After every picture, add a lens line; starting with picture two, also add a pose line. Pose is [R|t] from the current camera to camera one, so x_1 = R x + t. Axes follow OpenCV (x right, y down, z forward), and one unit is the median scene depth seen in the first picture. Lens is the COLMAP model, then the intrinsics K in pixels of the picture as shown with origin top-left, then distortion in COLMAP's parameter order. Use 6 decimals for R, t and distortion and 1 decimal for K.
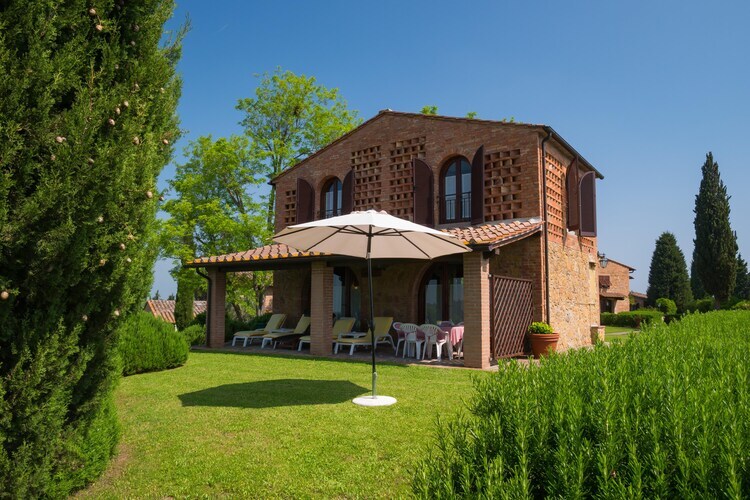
lens RADIAL K [[551.1, 0, 374.6], [0, 551.1, 246.6], [0, 0, 1]] dist [-0.010265, -0.002519]
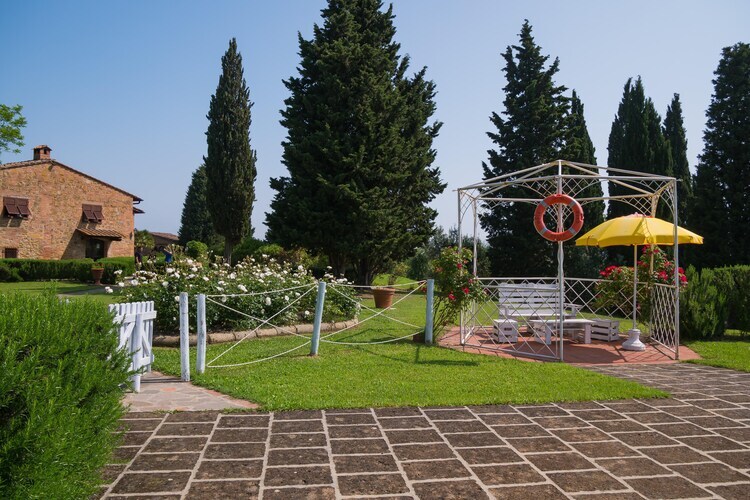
lens RADIAL K [[551.1, 0, 374.8], [0, 551.1, 251.9], [0, 0, 1]] dist [-0.010265, -0.002519]
pose [[0.734677, 0.004745, 0.678401, 0.255943], [-0.080948, 0.993445, 0.080715, 0.033173], [-0.673571, -0.114215, 0.730245, 0.311978]]
